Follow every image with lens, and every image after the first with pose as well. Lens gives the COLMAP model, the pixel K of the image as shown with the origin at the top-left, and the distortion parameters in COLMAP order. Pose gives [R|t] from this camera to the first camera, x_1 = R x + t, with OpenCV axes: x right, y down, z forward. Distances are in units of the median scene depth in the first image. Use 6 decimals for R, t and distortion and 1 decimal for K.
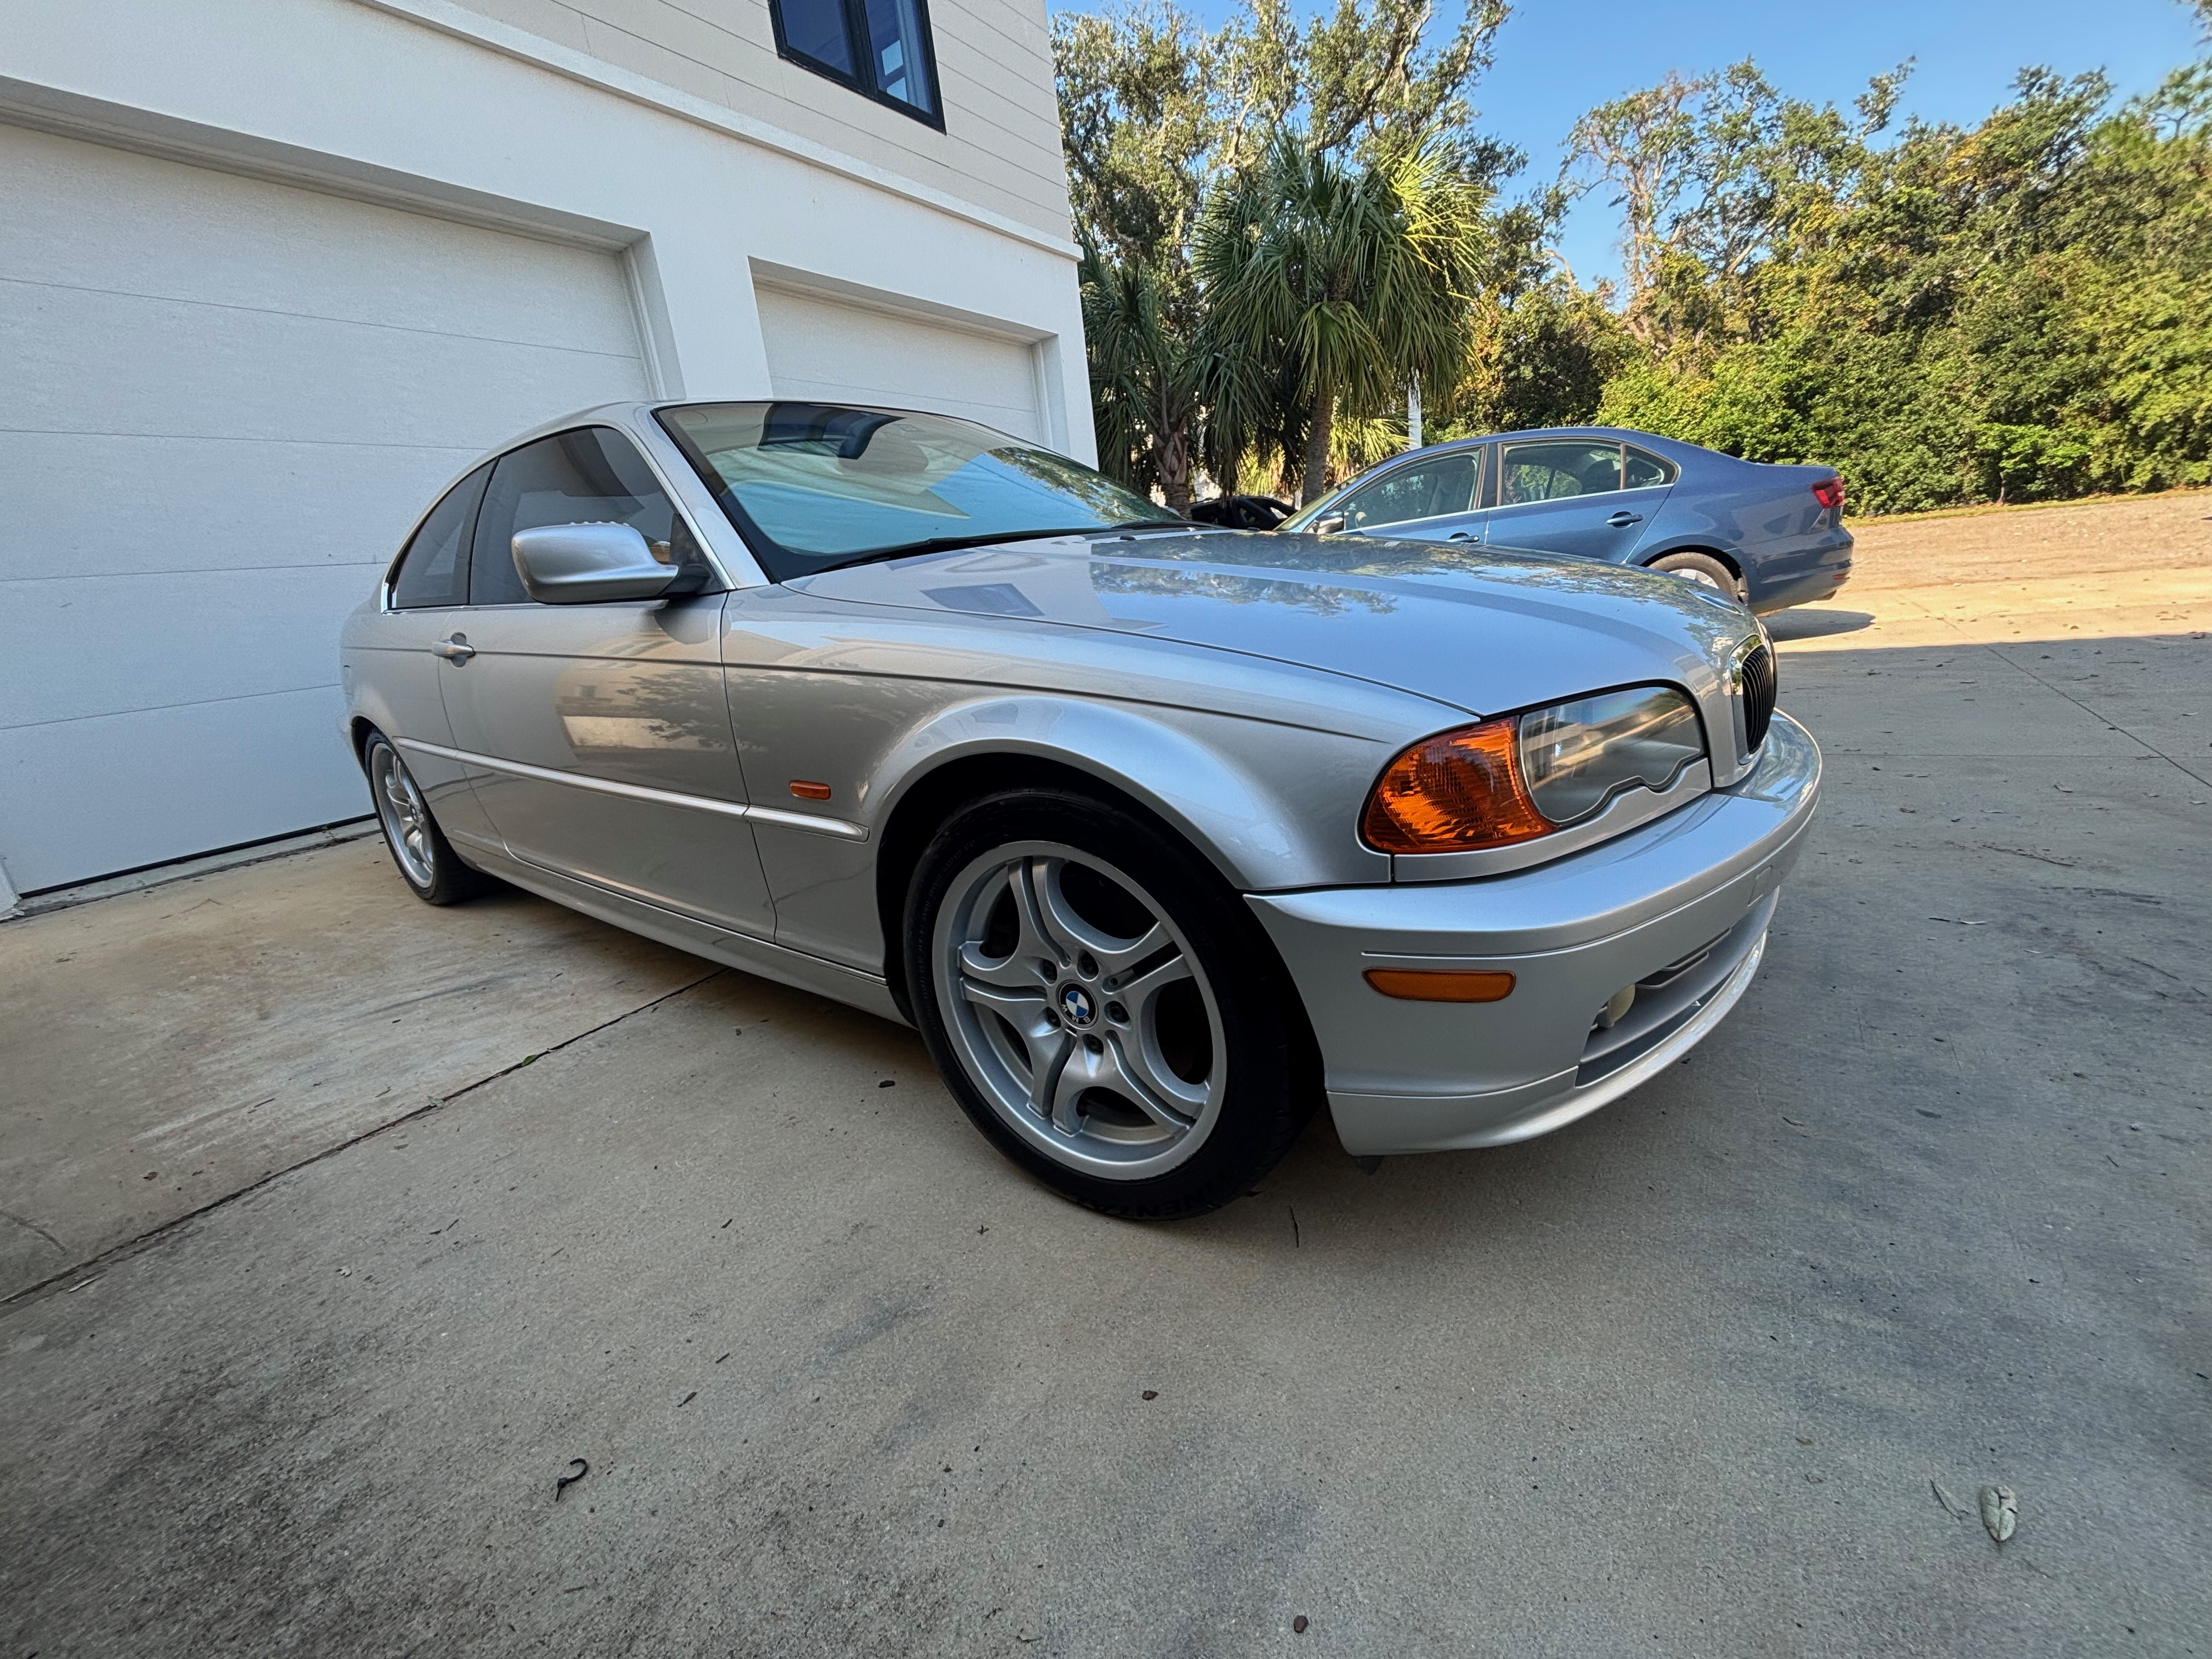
lens RADIAL K [[890.8, 0, 1106.0], [0, 890.8, 829.5], [0, 0, 1]] dist [0.002662, -0.000267]
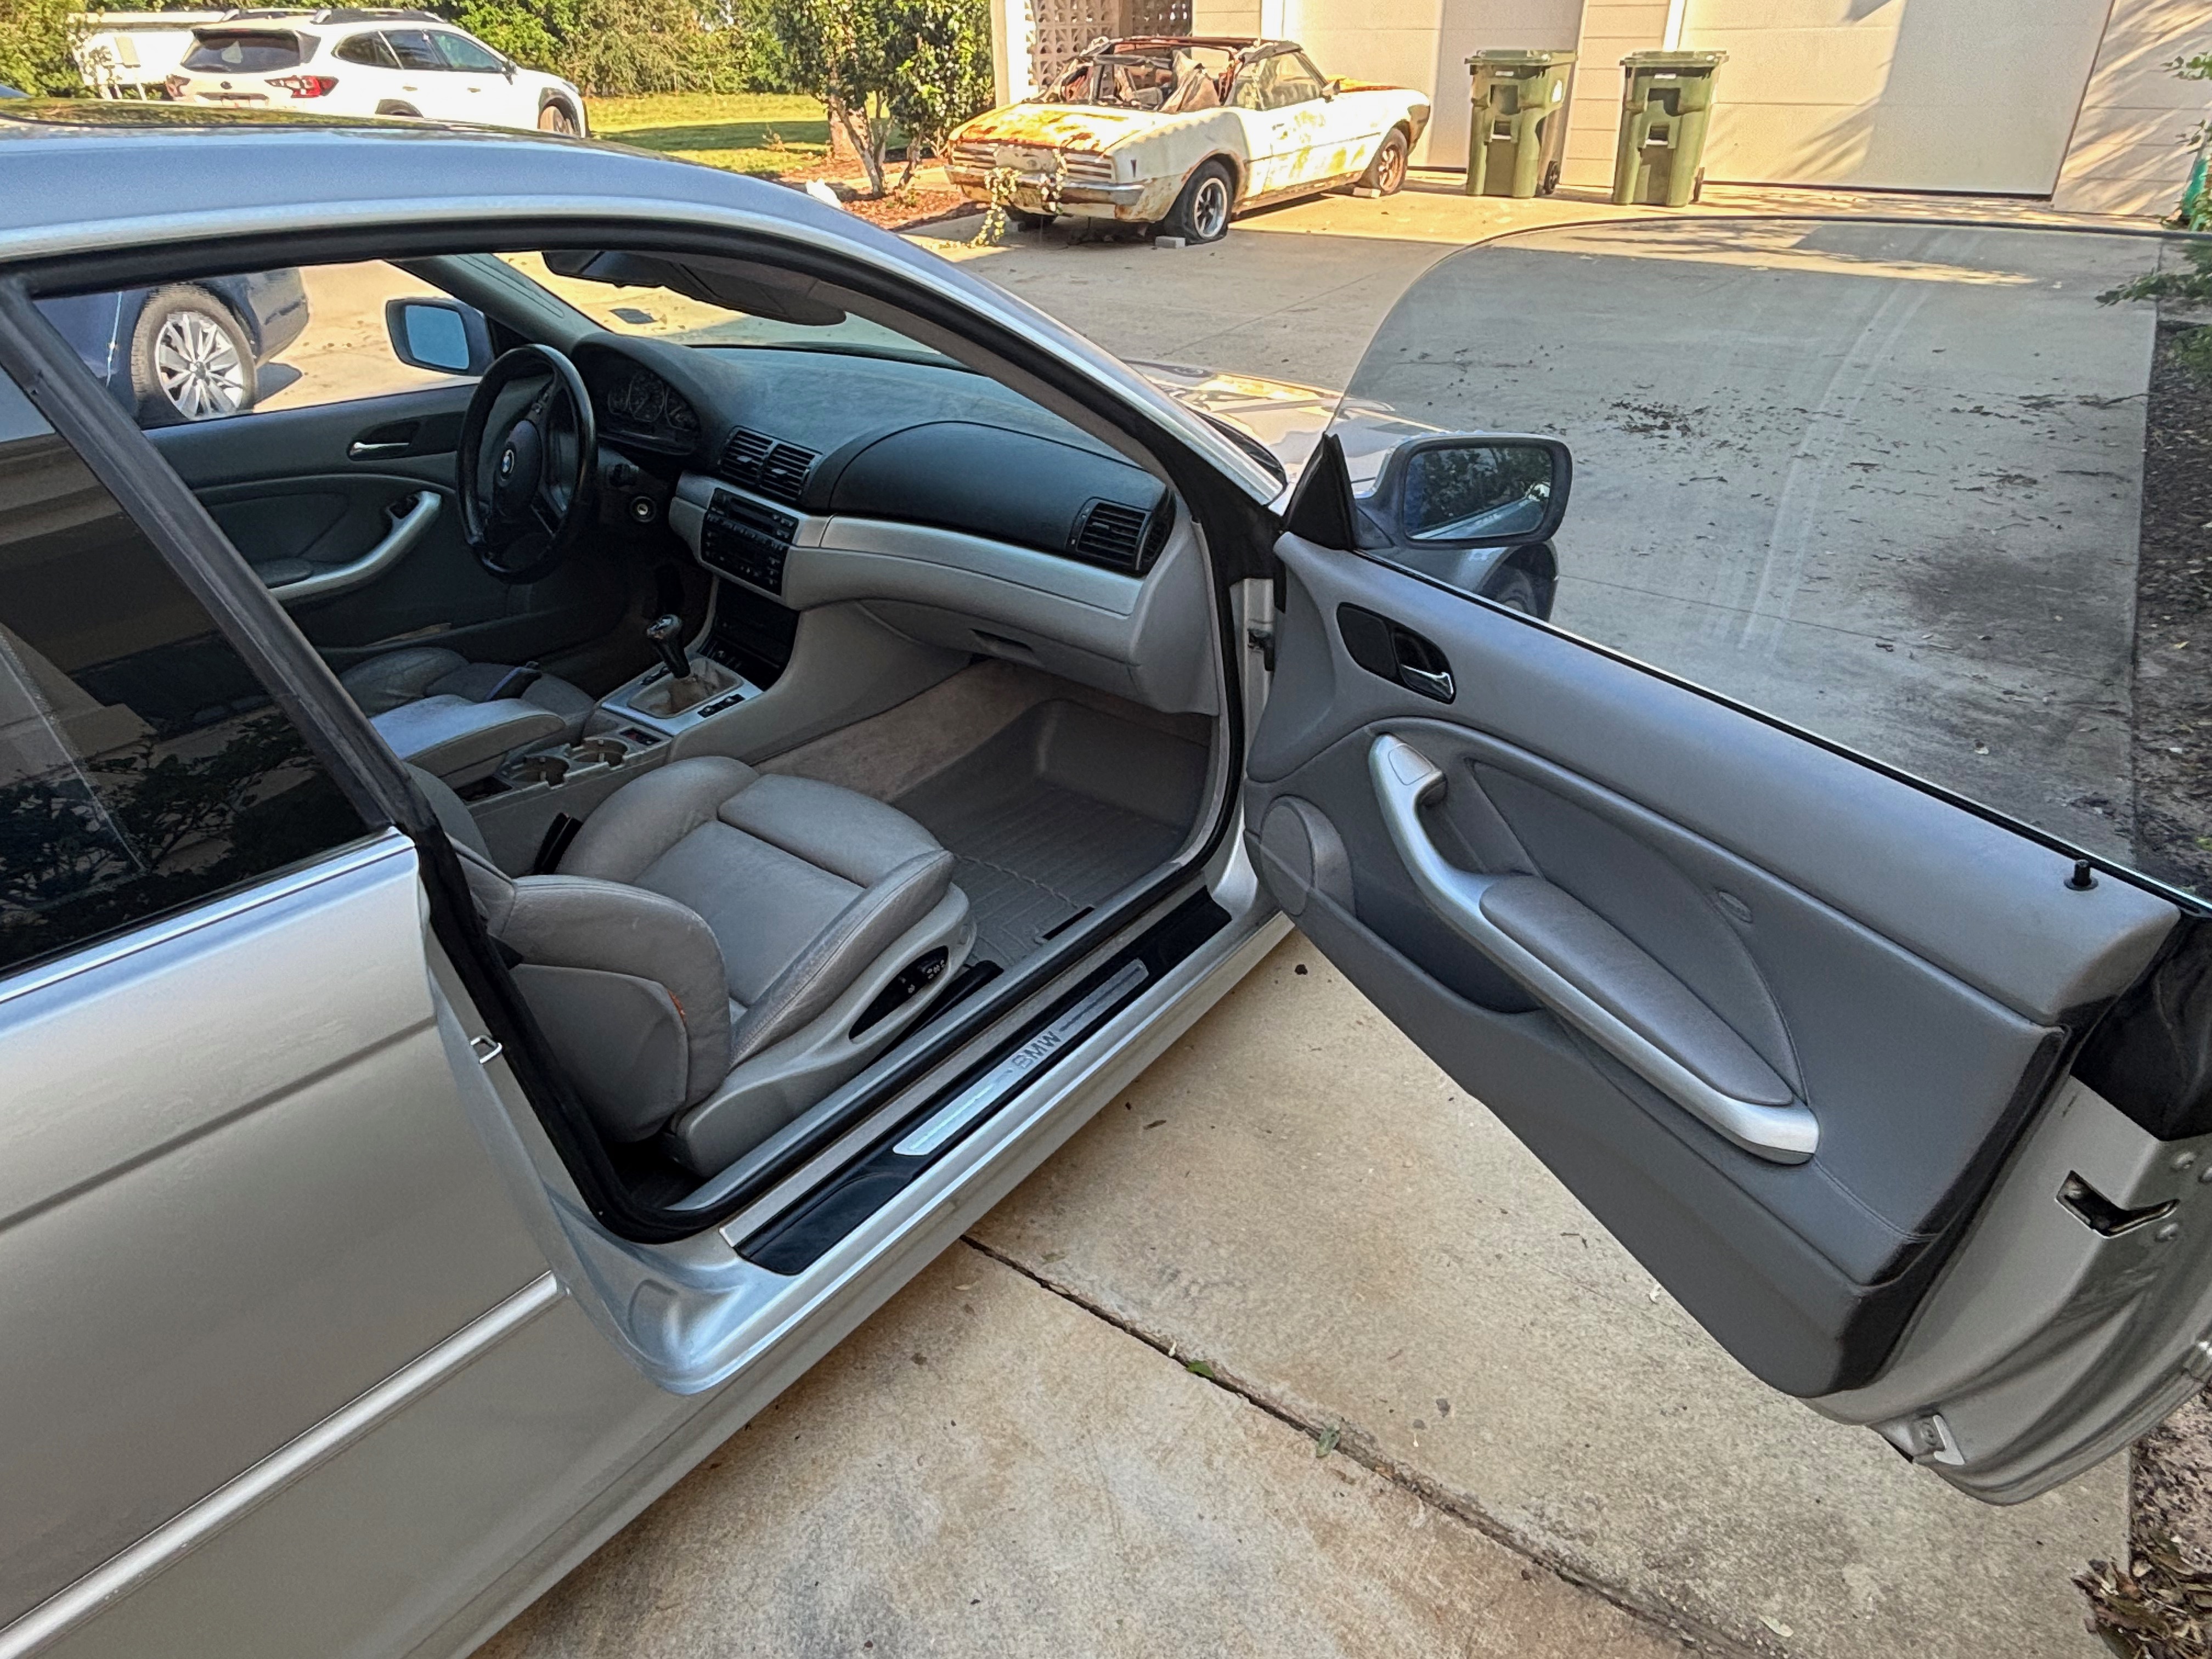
lens RADIAL K [[1373.4, 0, 1101.4], [0, 1373.4, 820.7], [0, 0, 1]] dist [-0.003928, -0.005220]
pose [[-0.011623, -0.400799, 0.916092, -0.100651], [0.283870, 0.877139, 0.387358, -0.032236], [-0.958792, 0.264553, 0.103579, 0.066478]]
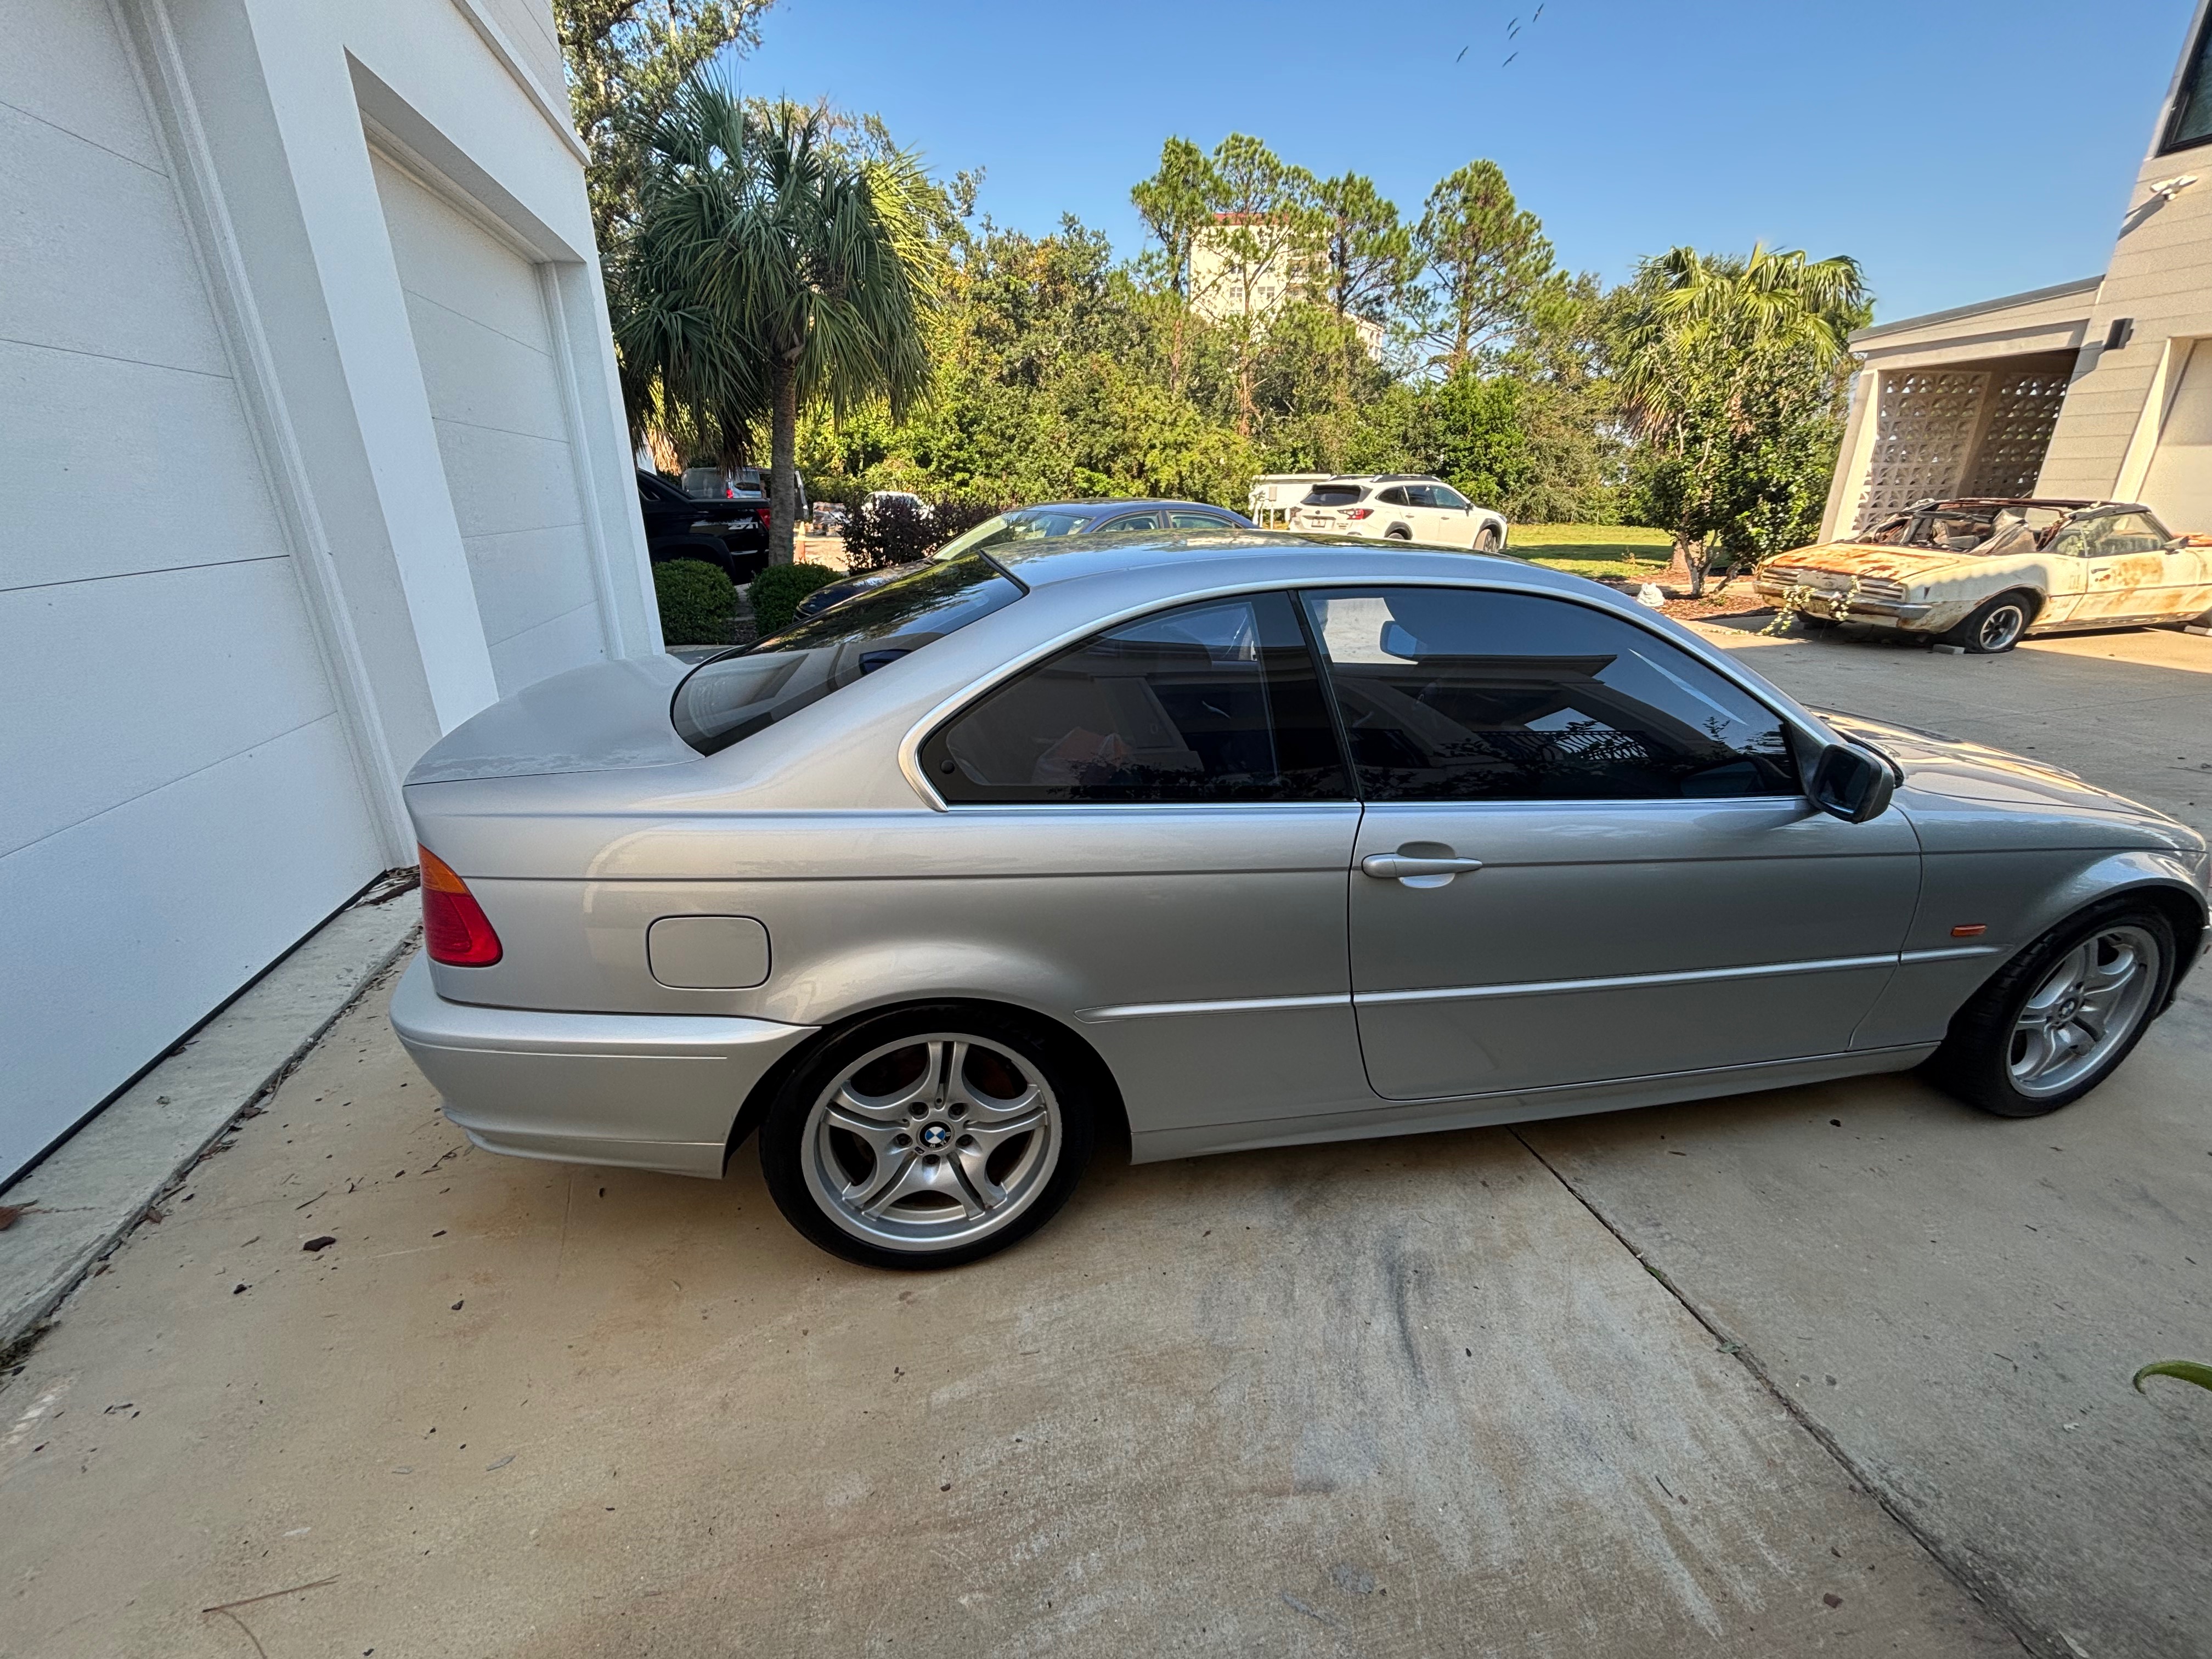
lens RADIAL K [[890.8, 0, 1106.0], [0, 890.8, 829.5], [0, 0, 1]] dist [0.002662, -0.000267]
pose [[0.650572, -0.166097, 0.741059, -0.126855], [0.137564, 0.985422, 0.100100, -0.029937], [-0.746882, 0.036821, 0.663936, 0.059663]]
